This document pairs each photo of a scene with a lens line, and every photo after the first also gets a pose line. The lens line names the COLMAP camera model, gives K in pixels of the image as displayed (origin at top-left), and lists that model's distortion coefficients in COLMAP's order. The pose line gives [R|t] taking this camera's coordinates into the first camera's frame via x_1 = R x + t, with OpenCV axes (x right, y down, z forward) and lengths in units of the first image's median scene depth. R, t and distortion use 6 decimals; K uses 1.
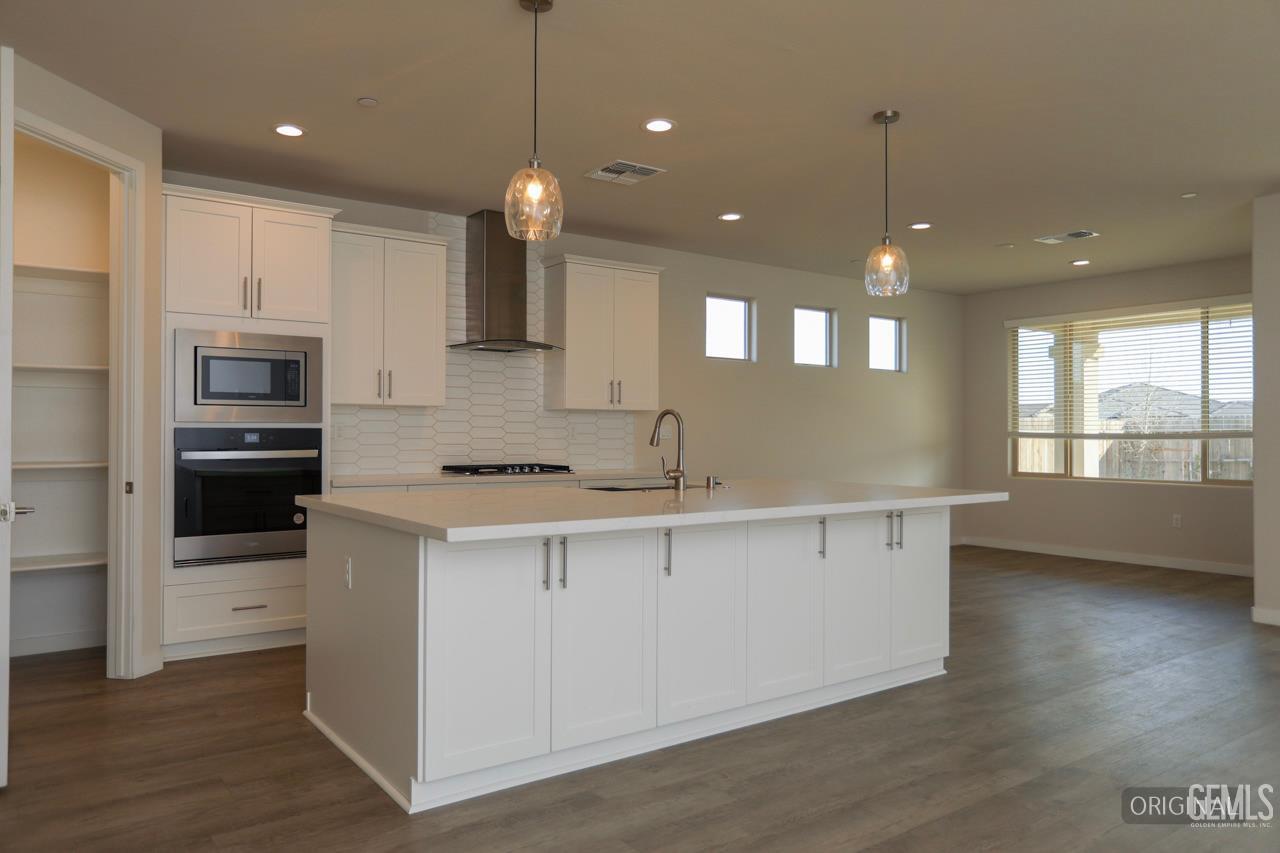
lens RADIAL K [[886.4, 0, 640.0], [0, 886.4, 426.5], [0, 0, 1]] dist [-0.002647, 0.002589]
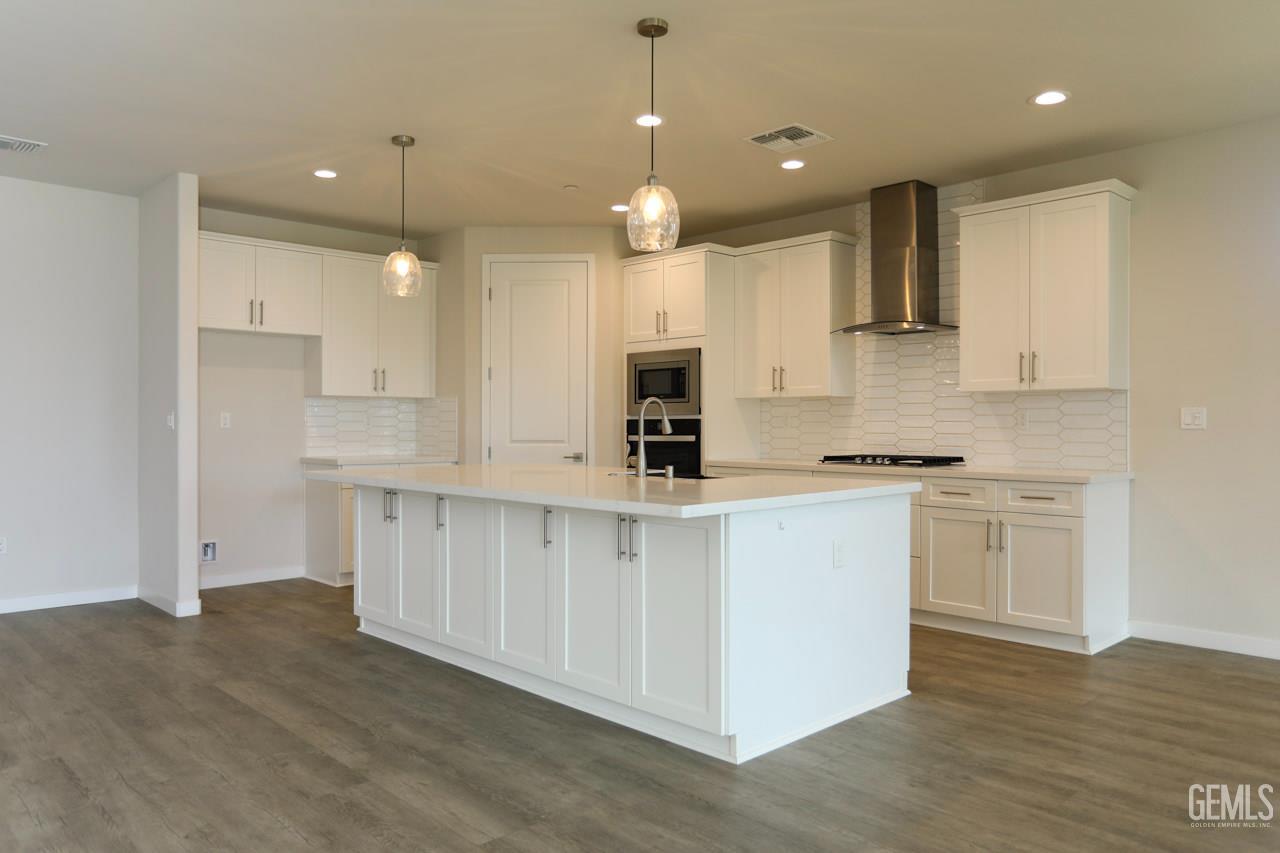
lens RADIAL K [[926.3, 0, 640.0], [0, 926.3, 426.5], [0, 0, 1]] dist [-0.004674, -0.002164]
pose [[0.115876, 0.001041, -0.993263, 0.980128], [0.010179, 0.999946, 0.002236, 0.009598], [0.993211, -0.010370, 0.115859, 0.780523]]
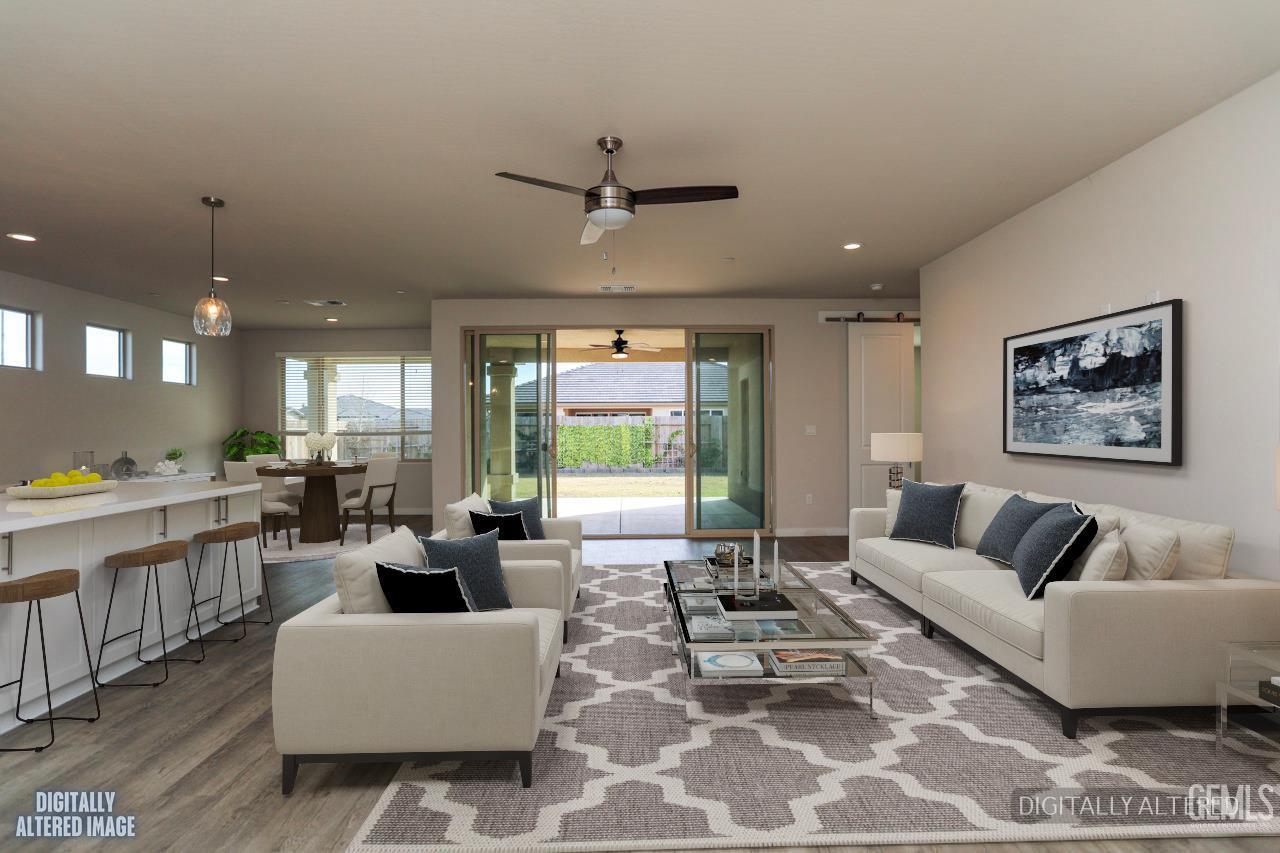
lens RADIAL K [[626.5, 0, 640.0], [0, 626.5, 426.5], [0, 0, 1]] dist [-0.040938, 0.033194]
pose [[0.575183, -0.003604, 0.818016, -0.101665], [-0.002374, 0.999979, 0.006075, -0.015836], [-0.818021, -0.005436, 0.575163, -0.058064]]
